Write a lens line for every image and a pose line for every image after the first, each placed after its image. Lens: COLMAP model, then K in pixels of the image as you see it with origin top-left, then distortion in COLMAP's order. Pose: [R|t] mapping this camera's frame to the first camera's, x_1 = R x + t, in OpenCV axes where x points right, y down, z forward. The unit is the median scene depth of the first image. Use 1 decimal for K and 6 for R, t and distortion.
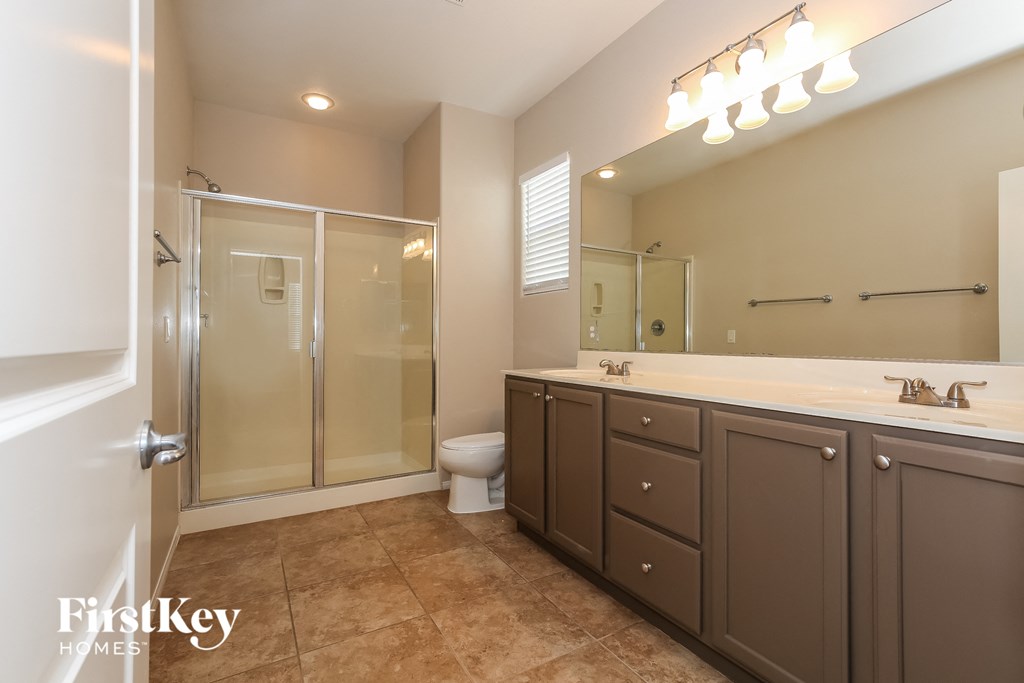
lens RADIAL K [[464.5, 0, 518.3], [0, 464.5, 335.6], [0, 0, 1]] dist [-0.013806, 0.000067]
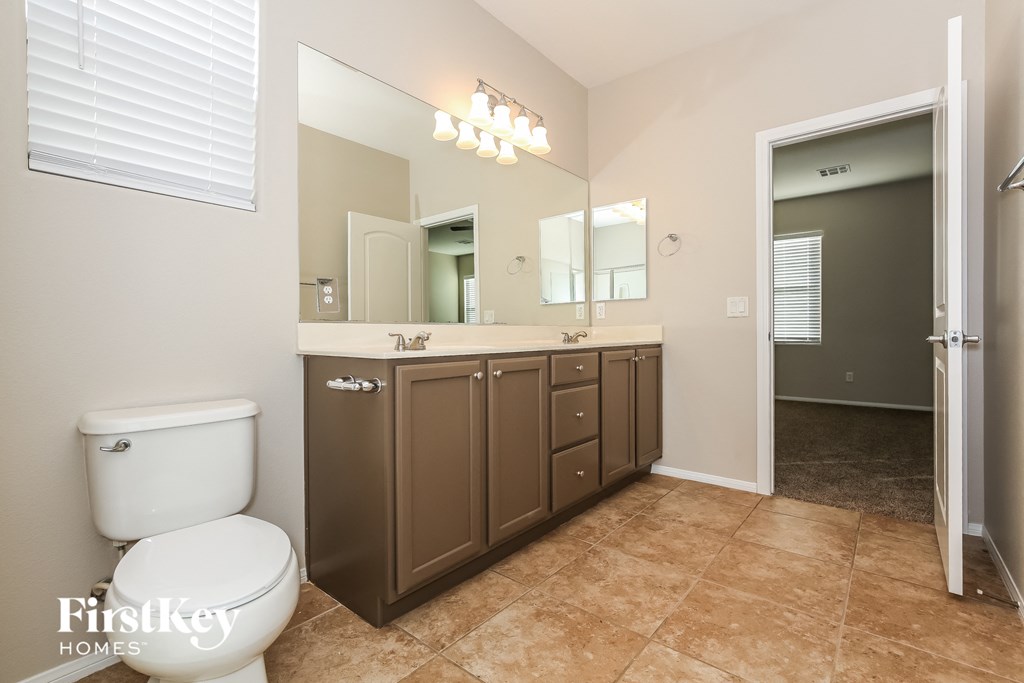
lens RADIAL K [[464.5, 0, 518.3], [0, 464.5, 335.6], [0, 0, 1]] dist [-0.013806, 0.000067]
pose [[-0.344000, -0.003294, 0.938964, -0.887677], [0.000498, 0.999993, 0.003691, 0.075897], [-0.938969, 0.001737, -0.343996, 1.526254]]
